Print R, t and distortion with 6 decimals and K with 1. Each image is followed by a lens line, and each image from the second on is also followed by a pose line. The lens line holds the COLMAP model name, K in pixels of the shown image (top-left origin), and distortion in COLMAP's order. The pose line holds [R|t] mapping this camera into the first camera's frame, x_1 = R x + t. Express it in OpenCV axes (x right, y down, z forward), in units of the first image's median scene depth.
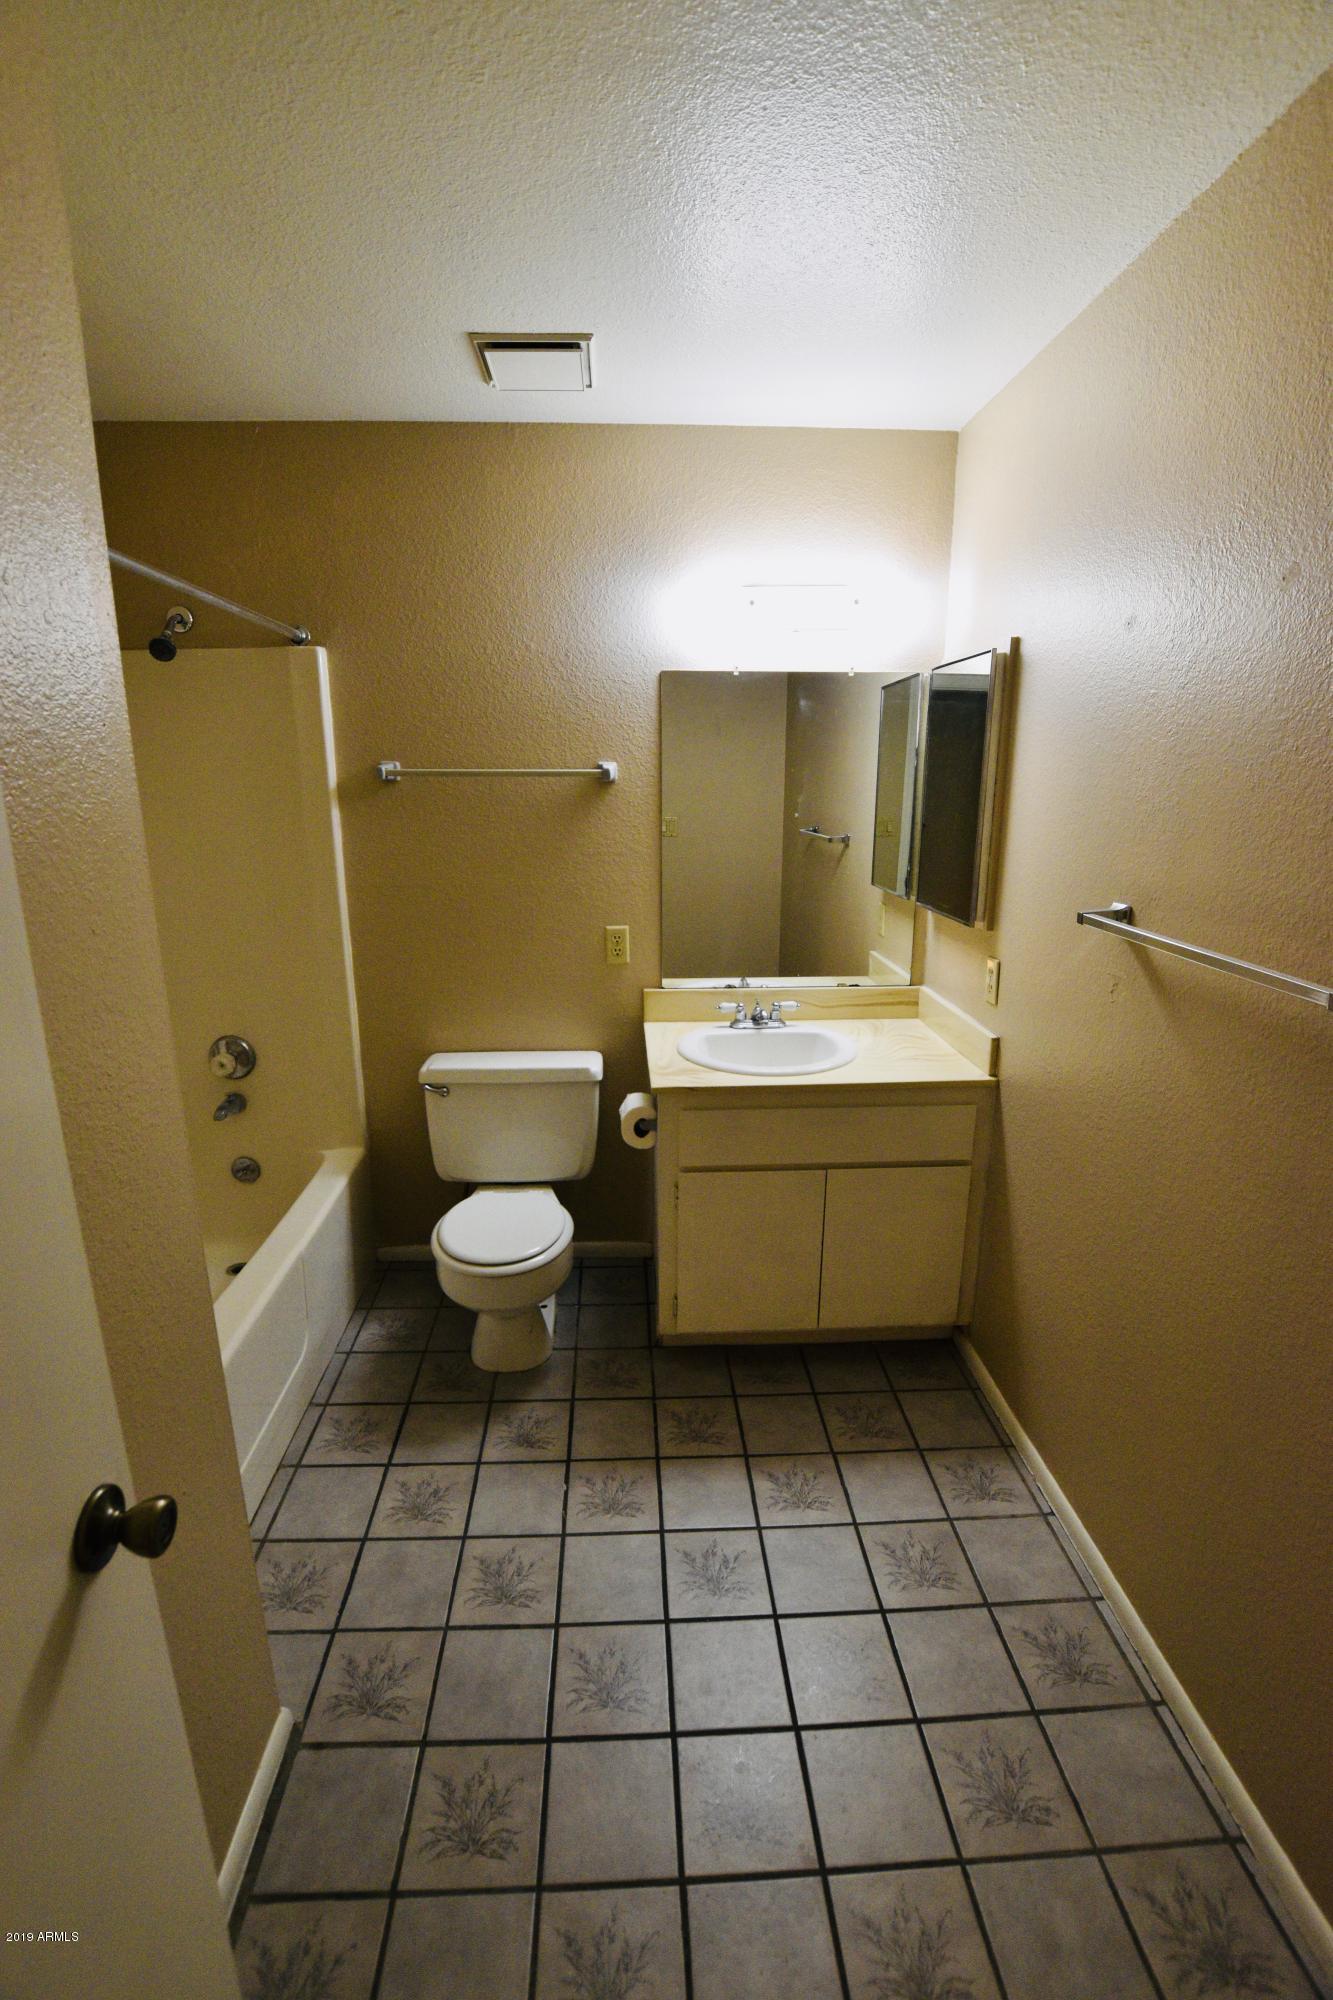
lens RADIAL K [[883.8, 0, 657.0], [0, 883.8, 997.7], [0, 0, 1]] dist [-0.030051, -0.000531]
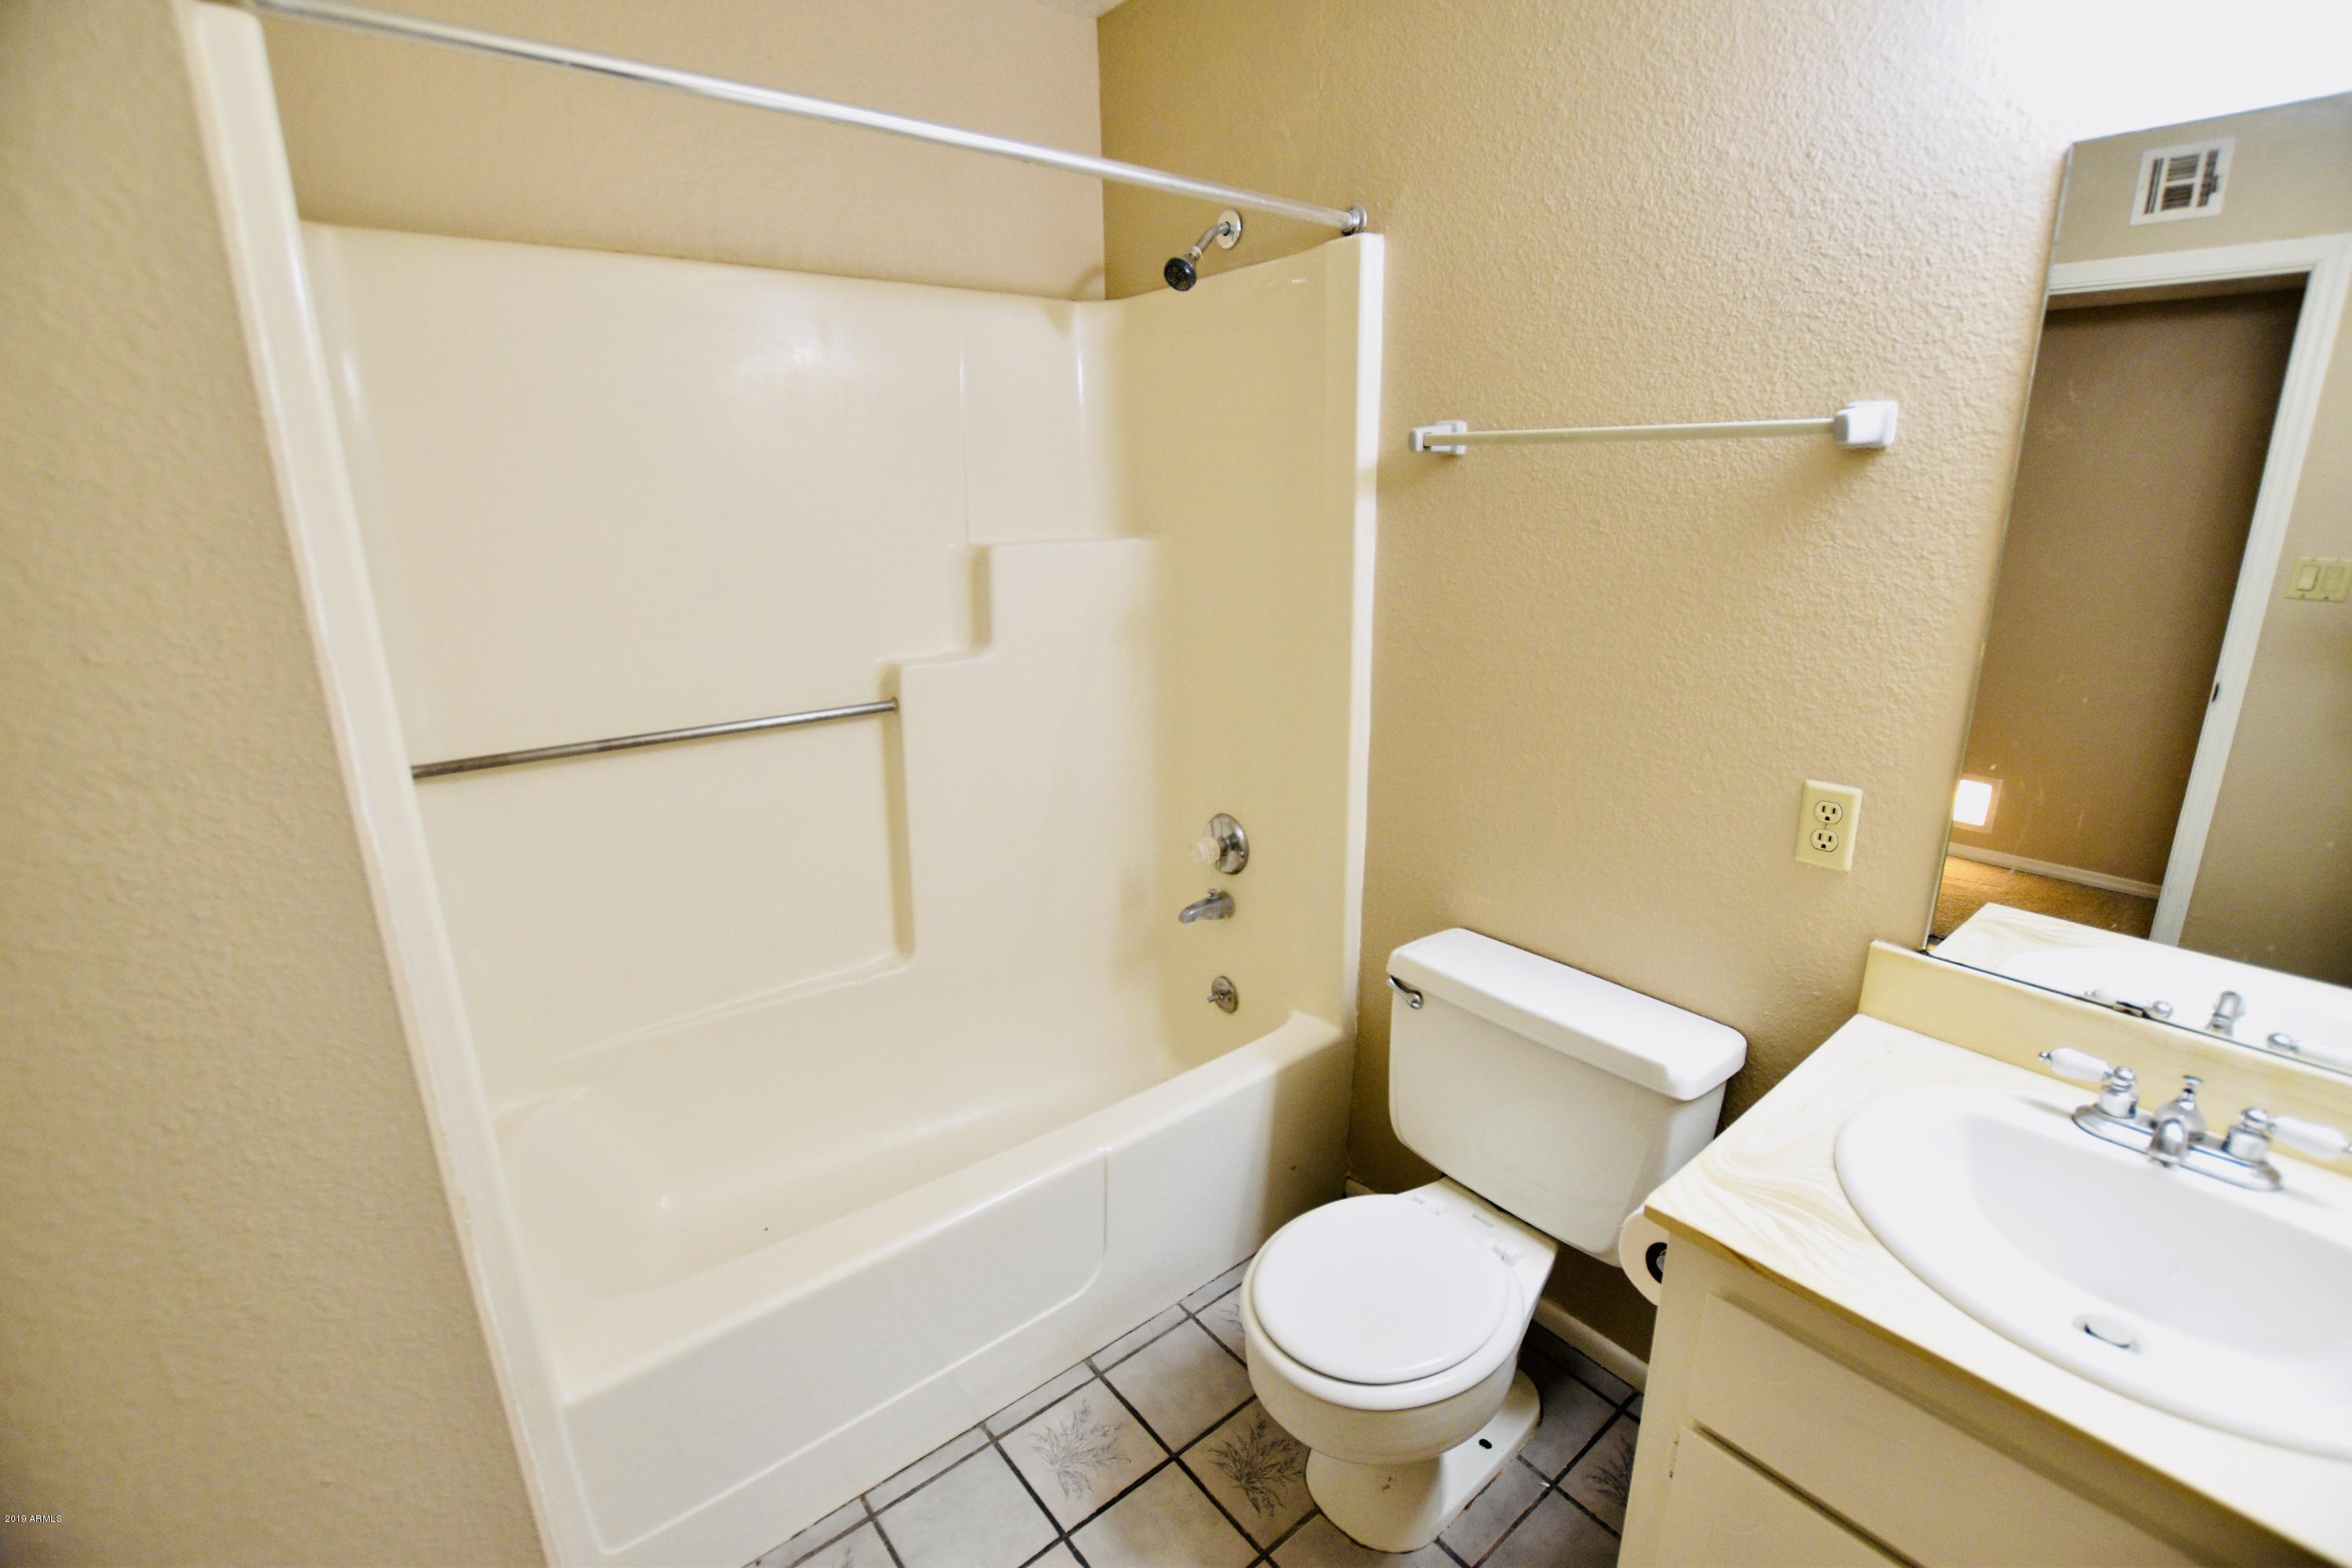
lens RADIAL K [[1039.4, 0, 1184.2], [0, 1039.4, 780.6], [0, 0, 1]] dist [-0.030051, -0.000531]
pose [[0.597526, 0.214917, -0.772511, 0.160689], [-0.191285, 0.973802, 0.122961, -0.087173], [0.778699, 0.074298, 0.622983, 0.449740]]
